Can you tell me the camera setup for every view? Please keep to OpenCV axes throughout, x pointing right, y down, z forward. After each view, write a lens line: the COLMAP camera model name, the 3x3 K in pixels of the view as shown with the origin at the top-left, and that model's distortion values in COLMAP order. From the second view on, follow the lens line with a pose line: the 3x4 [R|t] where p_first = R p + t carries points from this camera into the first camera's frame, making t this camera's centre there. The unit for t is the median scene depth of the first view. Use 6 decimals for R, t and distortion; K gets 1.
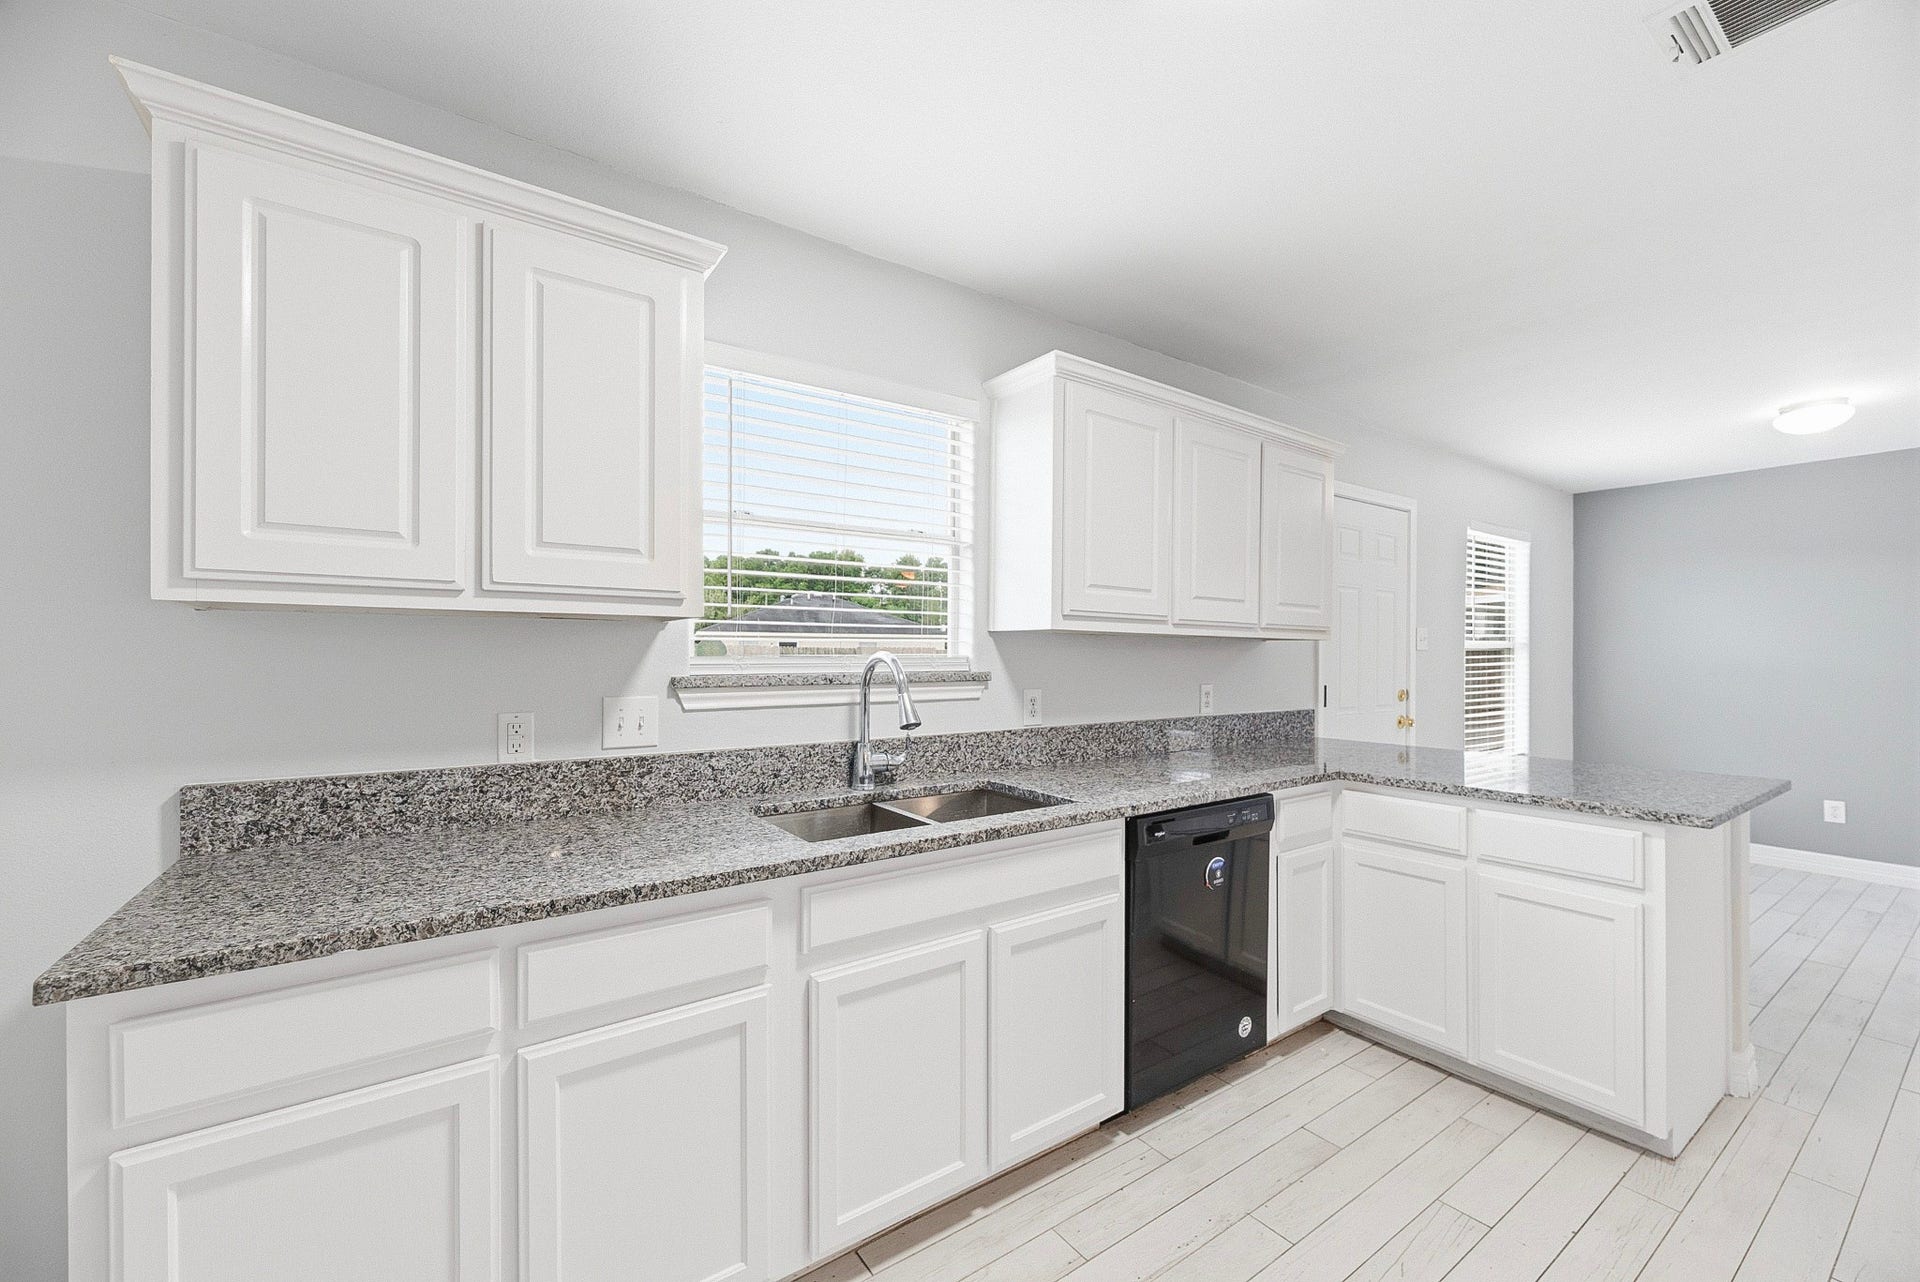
lens RADIAL K [[771.9, 0, 968.7], [0, 771.9, 661.0], [0, 0, 1]] dist [-0.002868, -0.000280]
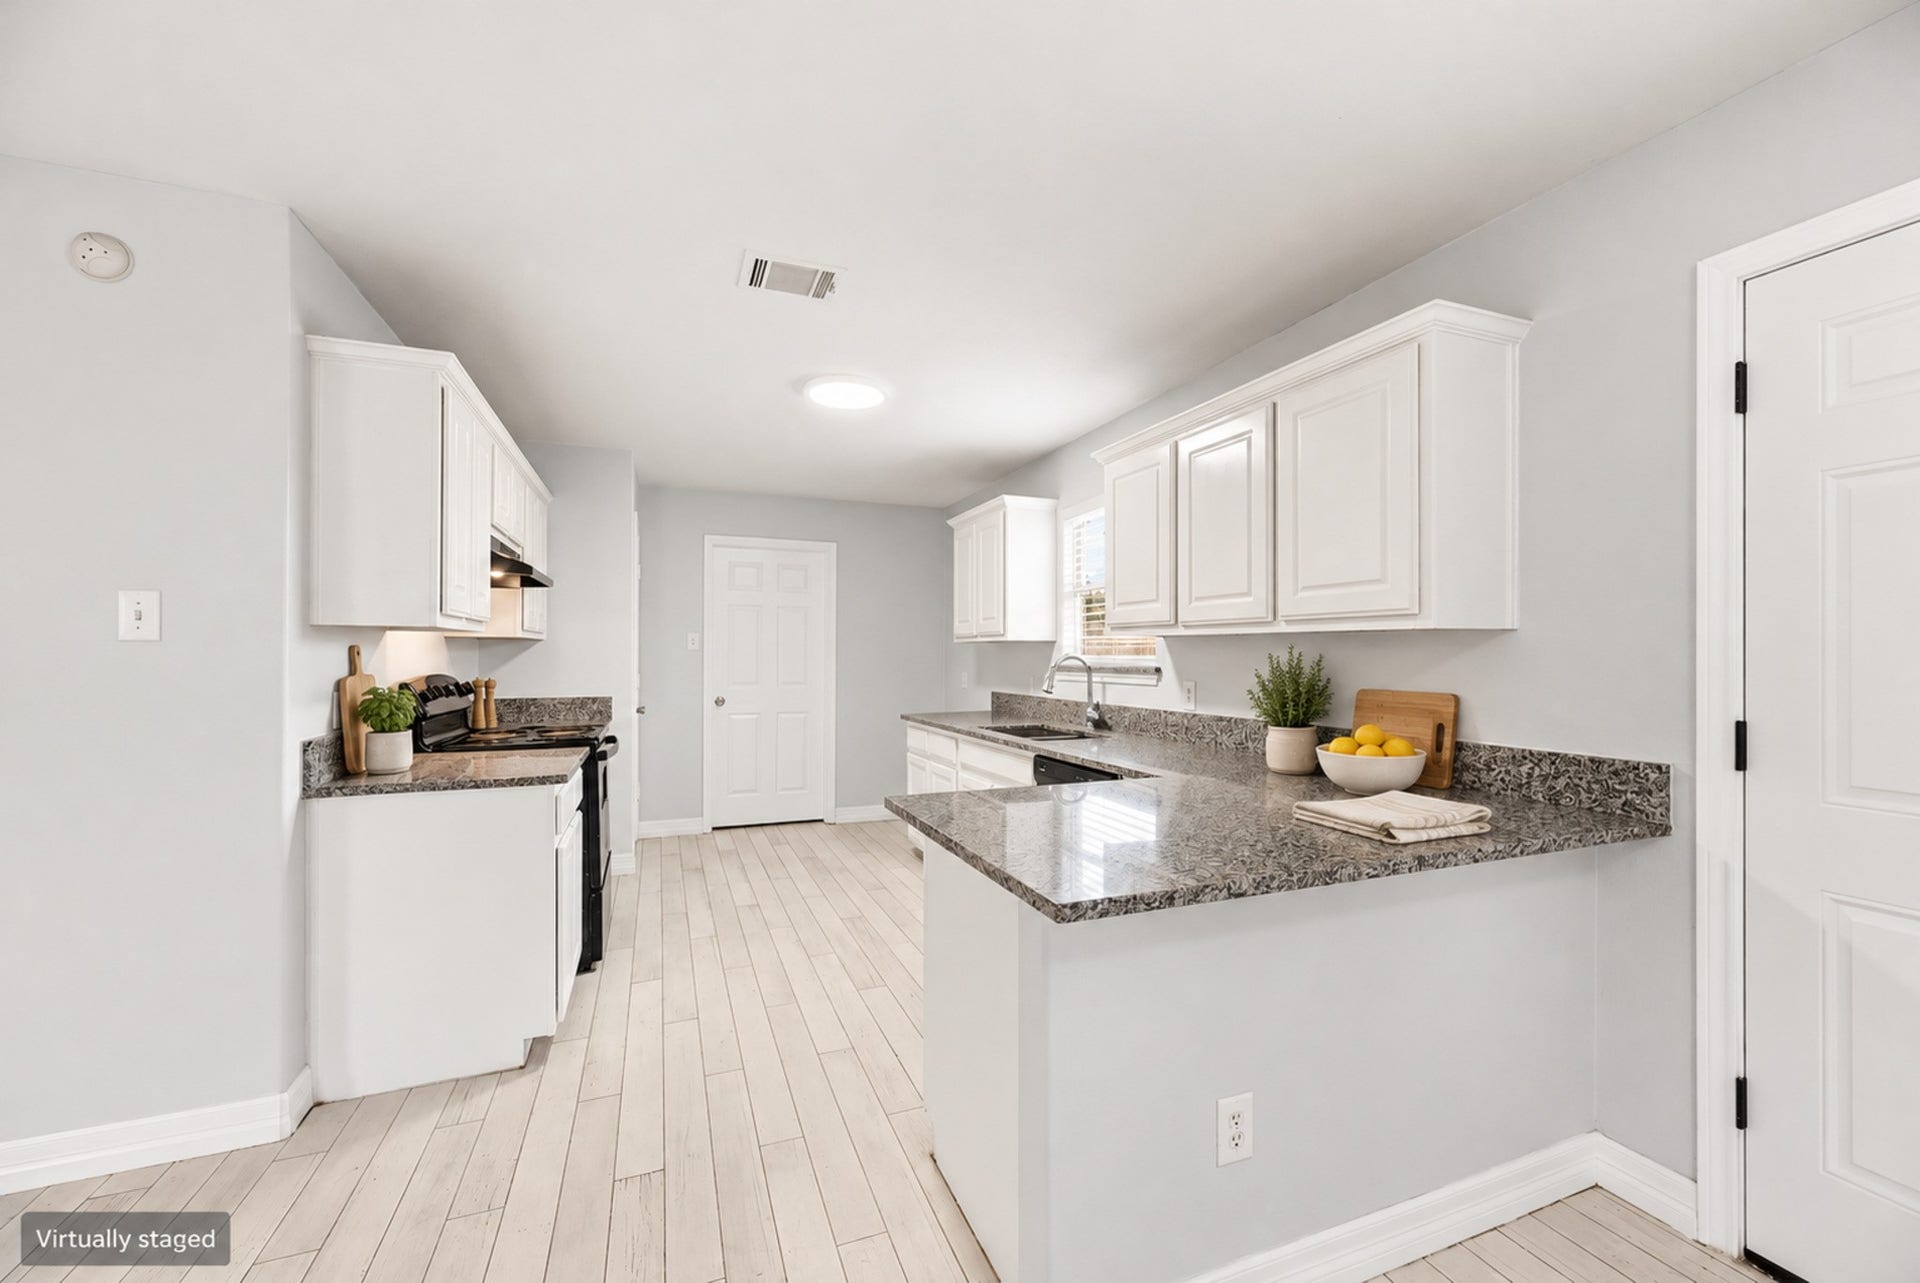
lens RADIAL K [[771.9, 0, 972.6], [0, 771.9, 651.9], [0, 0, 1]] dist [-0.002868, -0.000280]
pose [[-0.230490, -0.007165, -0.973048, 1.850179], [-0.004856, 0.999969, -0.006212, -0.003771], [0.973063, 0.003294, -0.230517, 1.263392]]
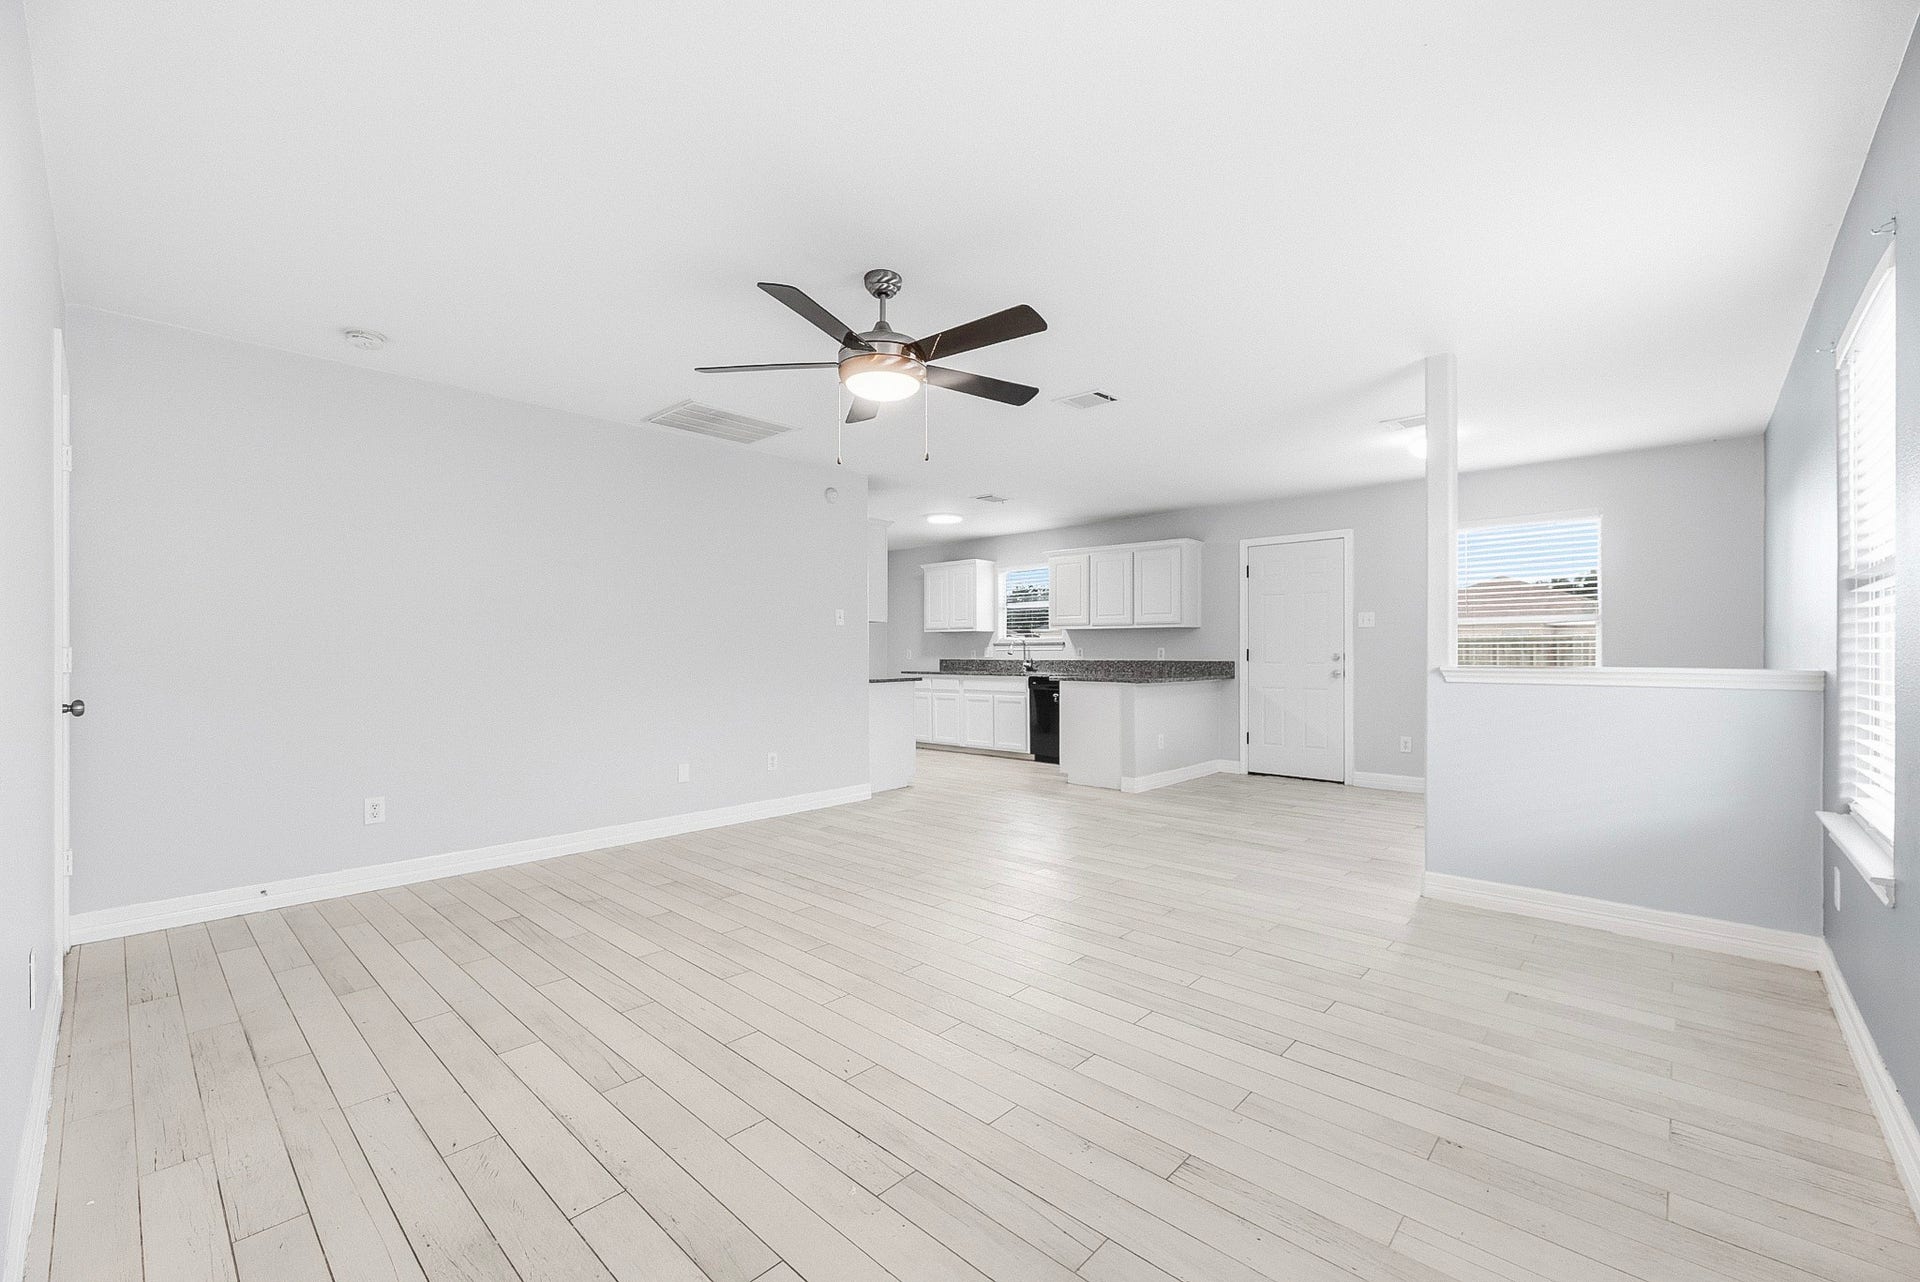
lens RADIAL K [[771.9, 0, 969.6], [0, 771.9, 650.3], [0, 0, 1]] dist [-0.002868, -0.000280]
pose [[0.207509, -0.005911, -0.978215, 4.062393], [-0.002212, 0.999976, -0.006511, 0.090425], [0.978231, 0.003515, 0.207491, -0.112129]]
